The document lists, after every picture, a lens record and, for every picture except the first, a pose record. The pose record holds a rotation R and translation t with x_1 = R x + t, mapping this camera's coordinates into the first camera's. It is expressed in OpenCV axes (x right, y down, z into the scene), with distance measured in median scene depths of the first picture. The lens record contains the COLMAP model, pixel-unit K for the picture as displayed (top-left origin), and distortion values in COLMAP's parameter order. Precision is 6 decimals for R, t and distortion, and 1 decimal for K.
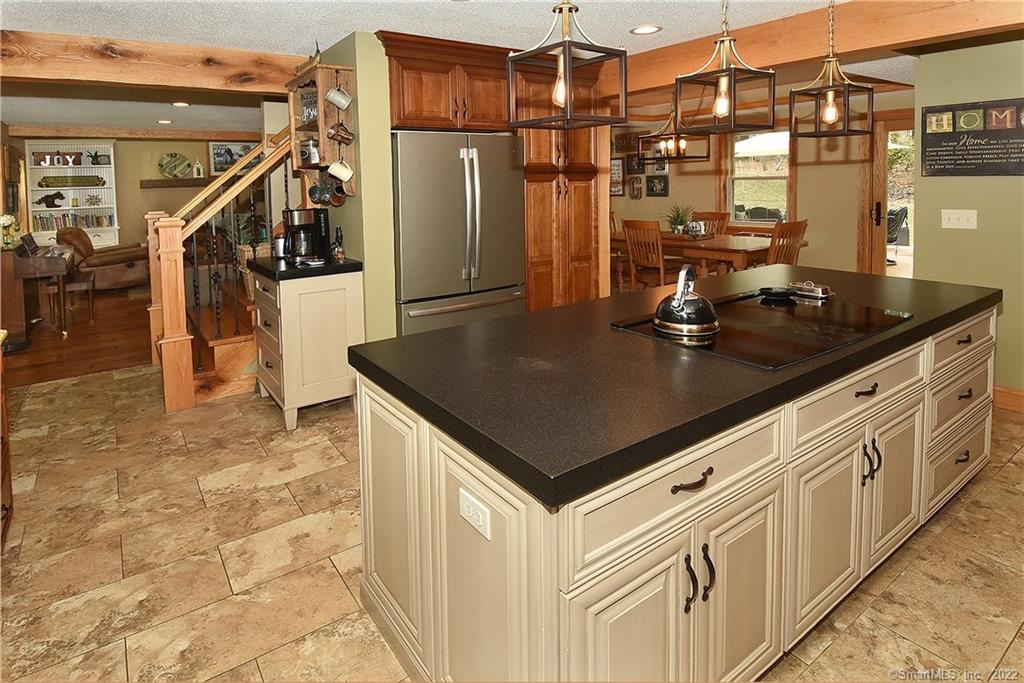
lens RADIAL K [[551.6, 0, 514.0], [0, 551.6, 299.4], [0, 0, 1]] dist [0.020355, -0.024769]
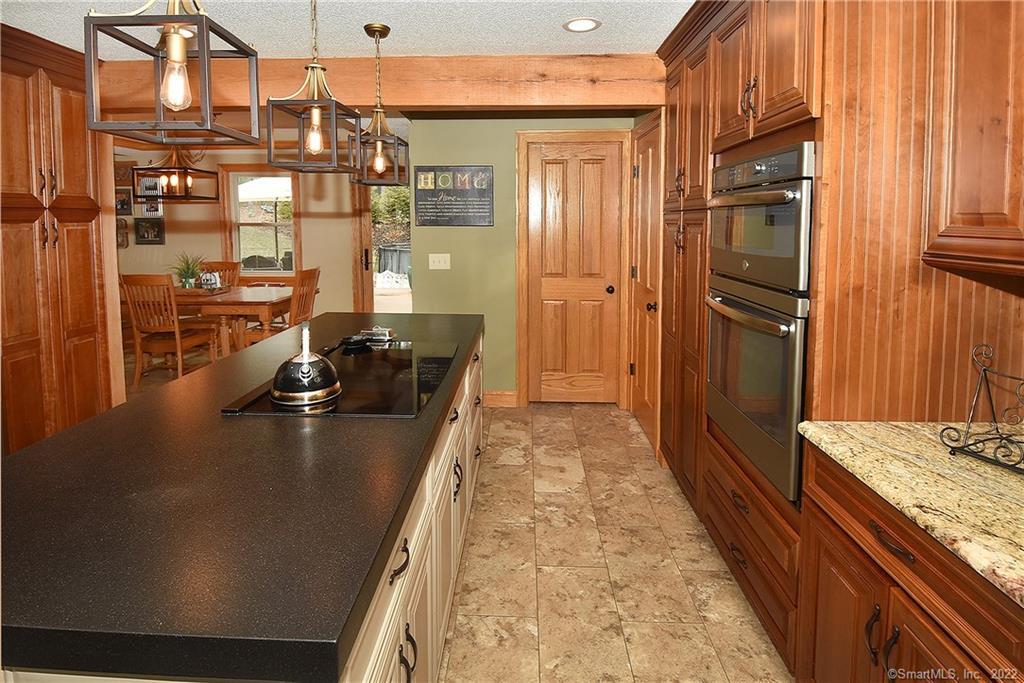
lens RADIAL K [[569.7, 0, 485.1], [0, 569.7, 340.7], [0, 0, 1]] dist [0.024966, -0.026890]
pose [[0.627203, -0.135559, 0.766968, -0.122623], [0.148701, 0.987465, 0.052927, -0.025595], [-0.764529, 0.080853, 0.639498, 0.140637]]
